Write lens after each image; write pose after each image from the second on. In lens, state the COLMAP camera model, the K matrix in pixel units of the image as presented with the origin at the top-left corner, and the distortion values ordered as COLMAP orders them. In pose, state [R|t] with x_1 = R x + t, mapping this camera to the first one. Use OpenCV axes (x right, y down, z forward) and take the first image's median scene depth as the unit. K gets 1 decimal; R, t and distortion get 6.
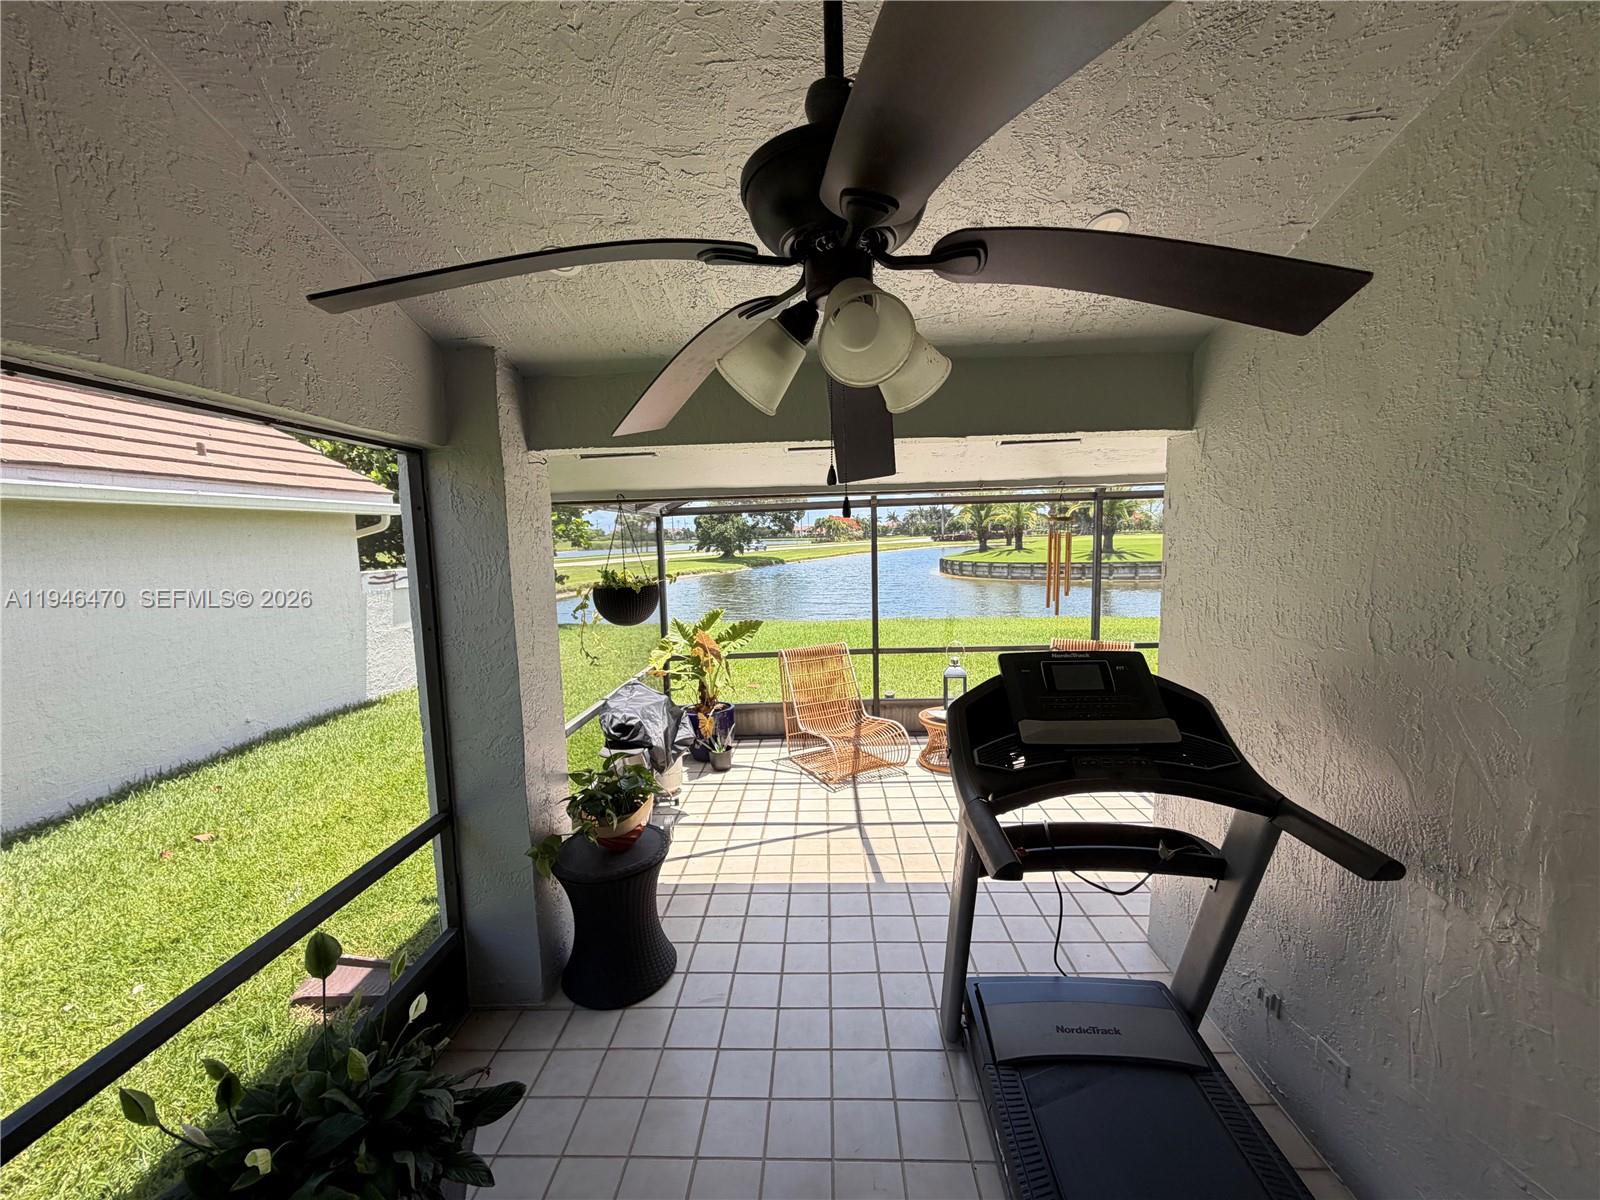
lens RADIAL K [[638.9, 0, 798.5], [0, 638.9, 600.7], [0, 0, 1]] dist [-0.002854, -0.000145]
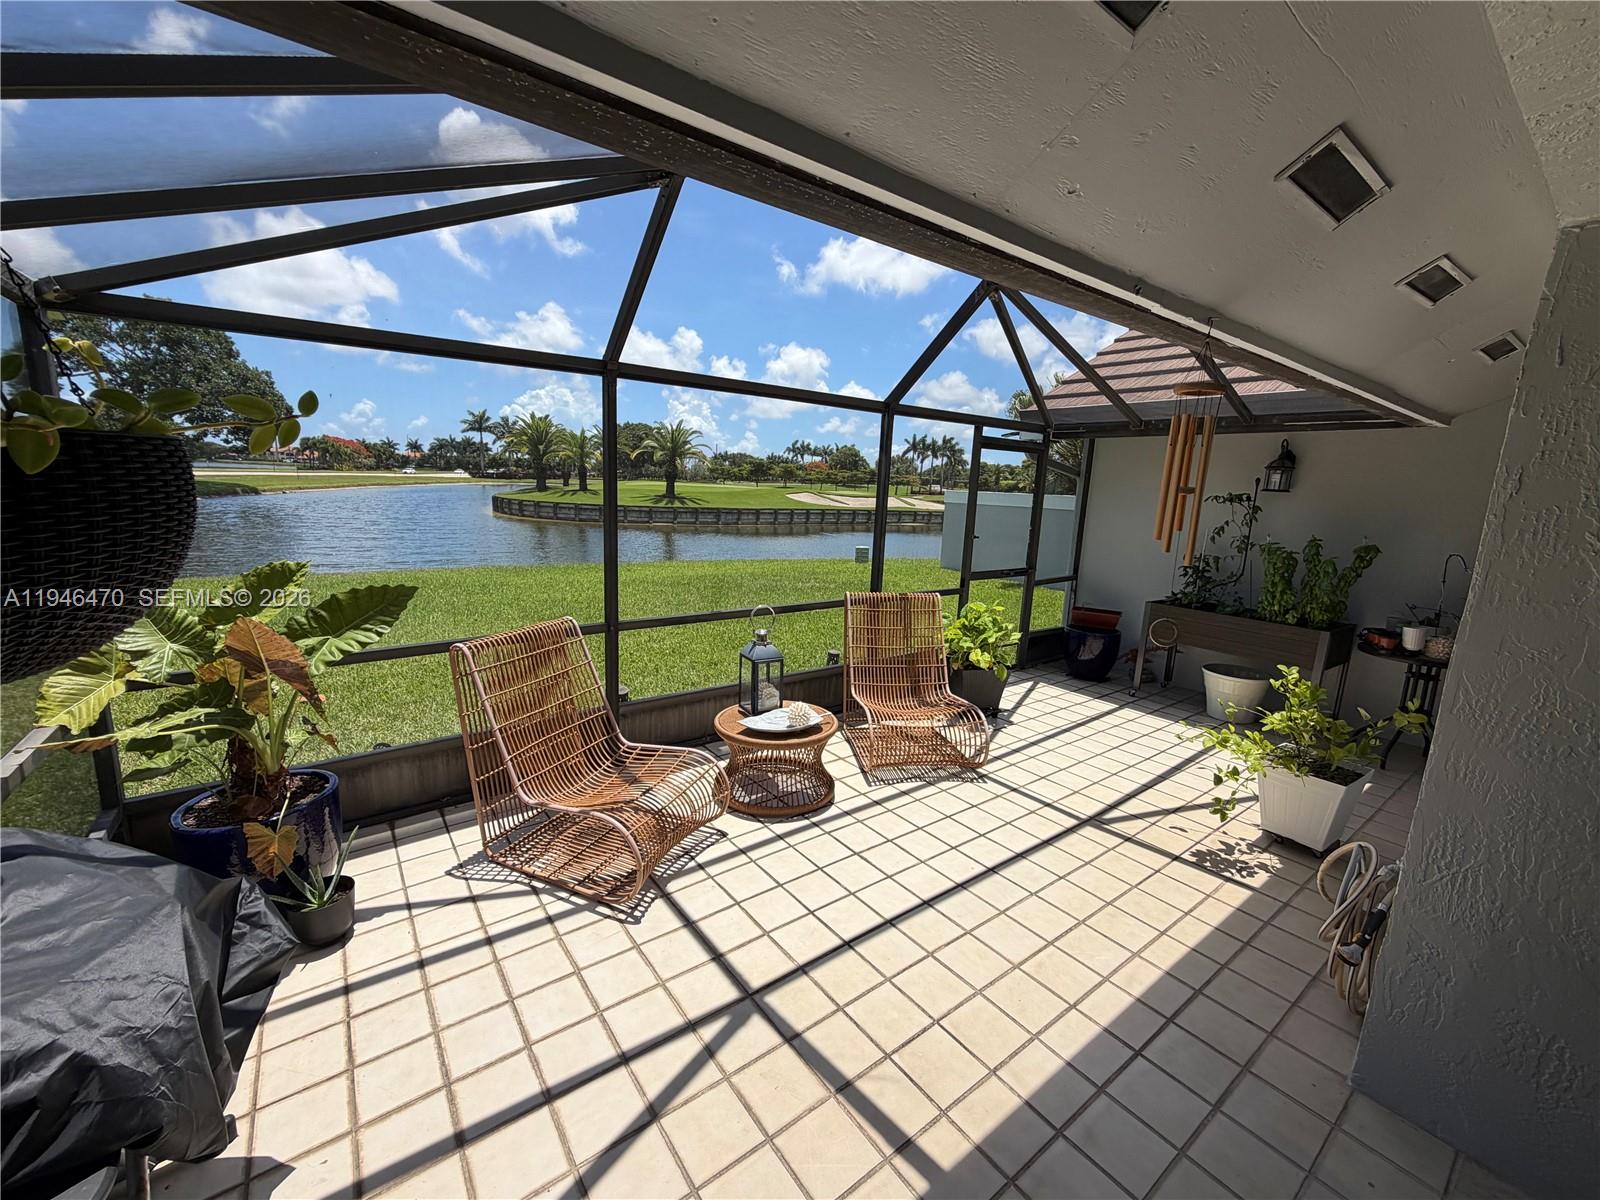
lens RADIAL K [[638.9, 0, 798.7], [0, 638.9, 604.8], [0, 0, 1]] dist [-0.002854, -0.000145]
pose [[0.775546, -0.058785, 0.628548, -0.124765], [-0.000269, 0.995624, 0.093447, 0.002993], [-0.631291, -0.072642, 0.772137, 0.465294]]
